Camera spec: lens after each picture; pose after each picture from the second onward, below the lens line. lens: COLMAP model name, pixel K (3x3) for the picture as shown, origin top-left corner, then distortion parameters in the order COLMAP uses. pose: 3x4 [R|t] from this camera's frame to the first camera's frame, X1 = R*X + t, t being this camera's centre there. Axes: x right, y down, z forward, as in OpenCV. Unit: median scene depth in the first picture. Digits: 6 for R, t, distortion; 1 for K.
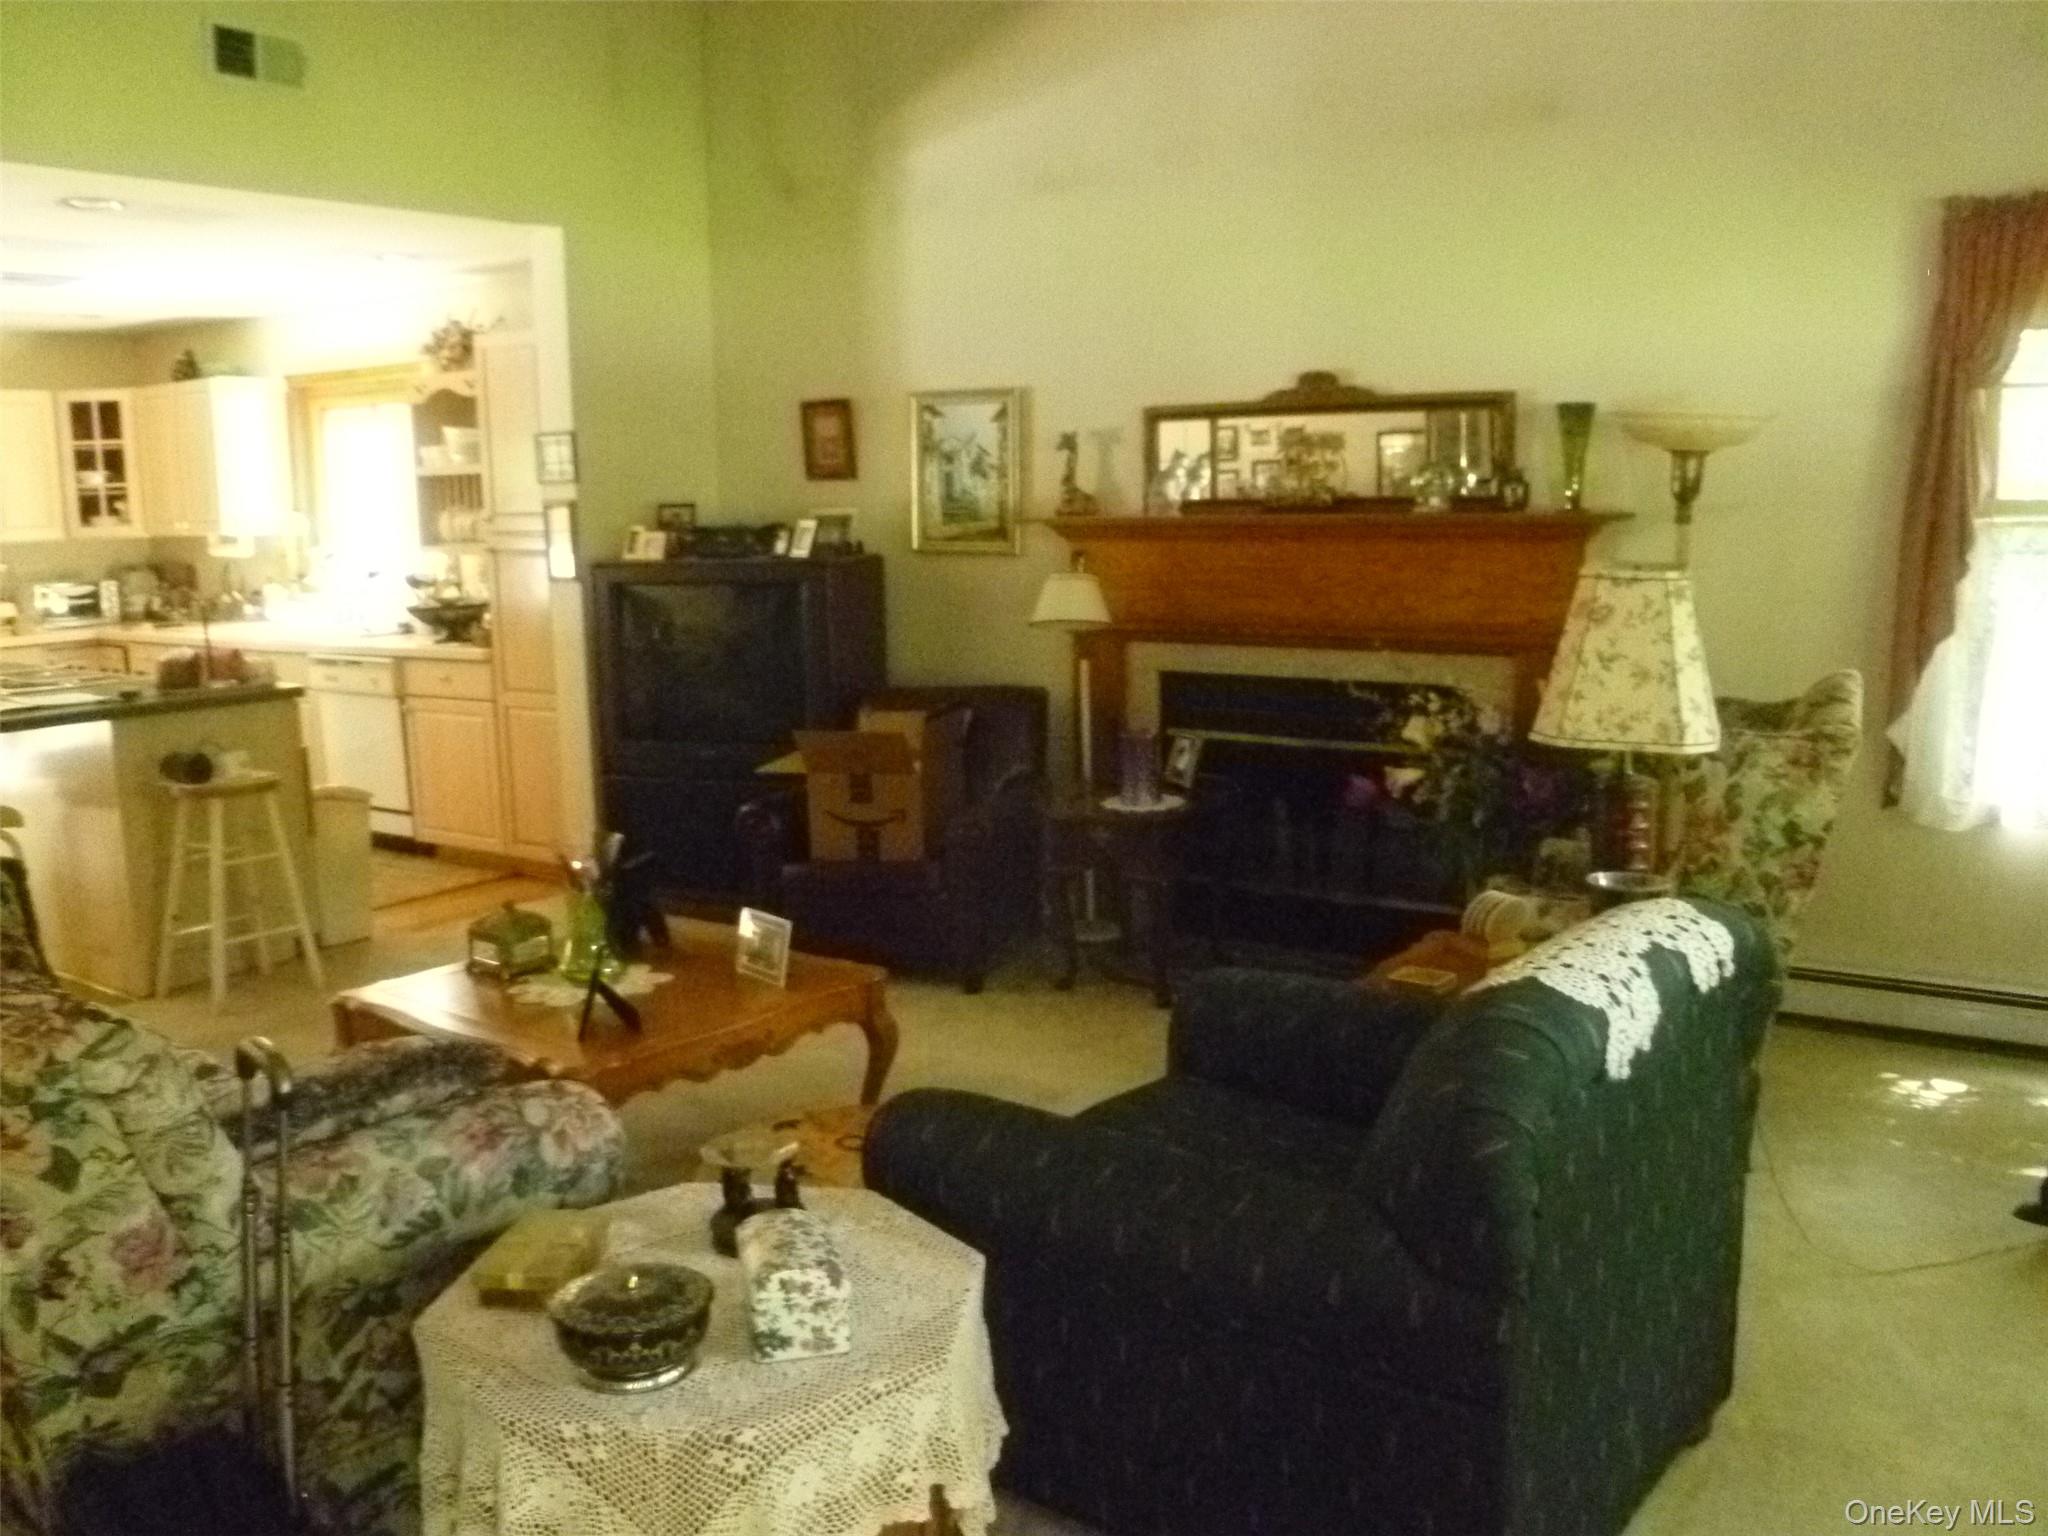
lens RADIAL K [[1724.5, 0, 1025.8], [0, 1724.5, 764.1], [0, 0, 1]] dist [-0.082830, 0.026637]
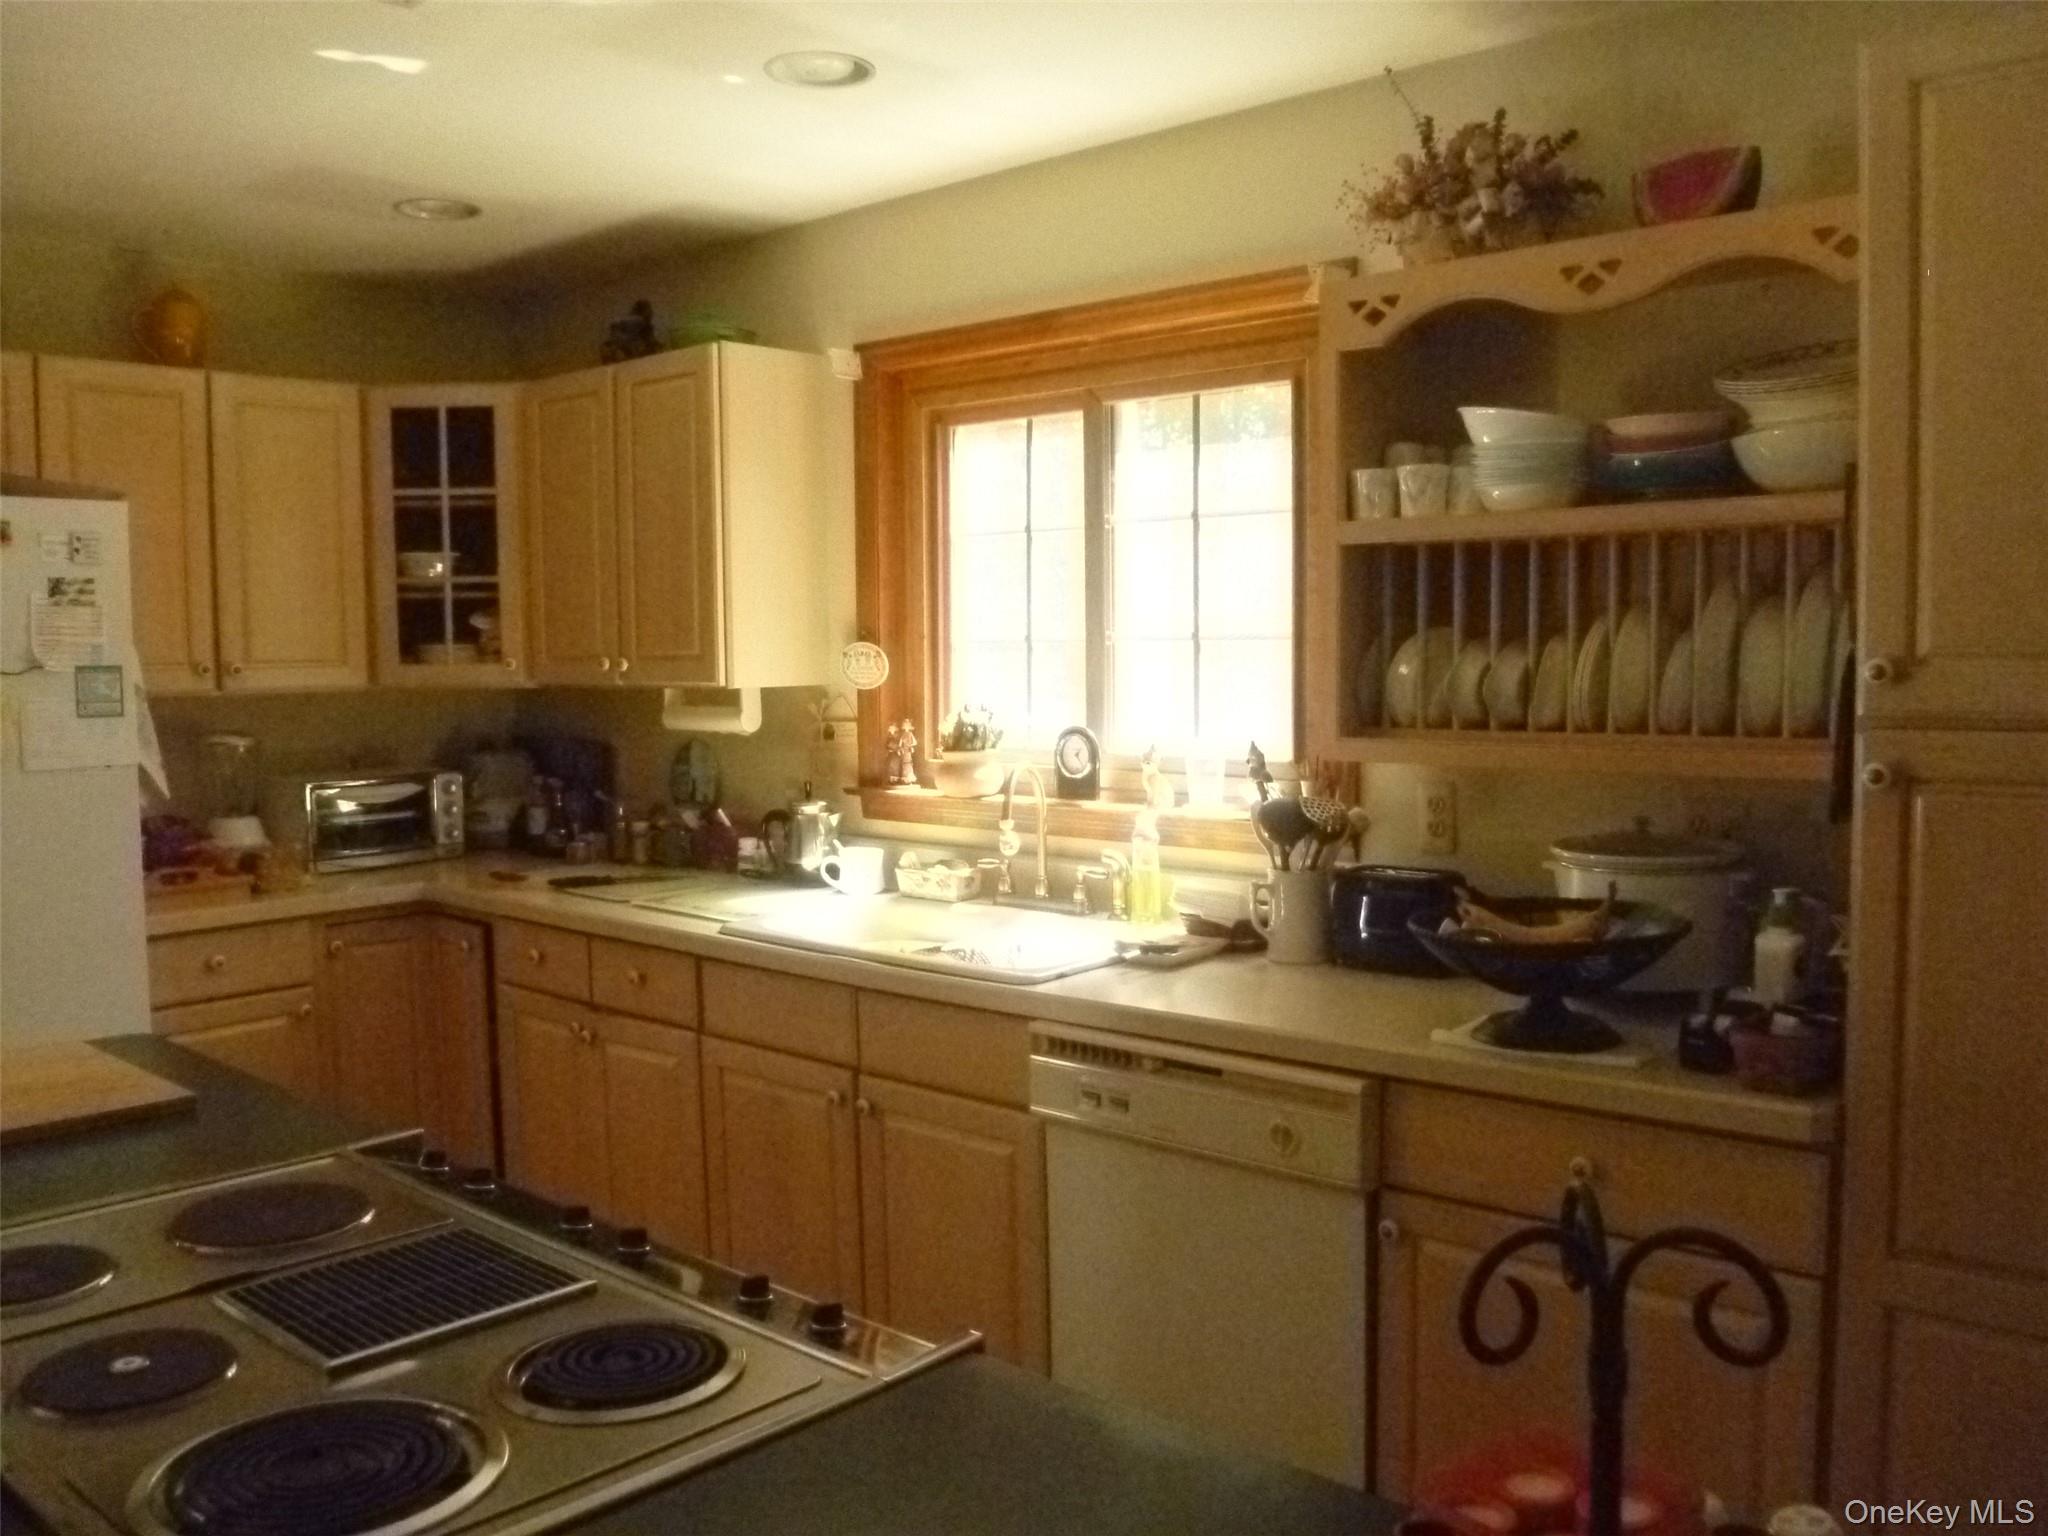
lens RADIAL K [[1724.5, 0, 1041.0], [0, 1724.5, 764.1], [0, 0, 1]] dist [-0.082830, 0.026637]
pose [[0.993970, 0.014210, -0.108724, -0.325320], [-0.023035, 0.996500, -0.080356, -0.077263], [0.107202, 0.082376, 0.990819, 0.536124]]
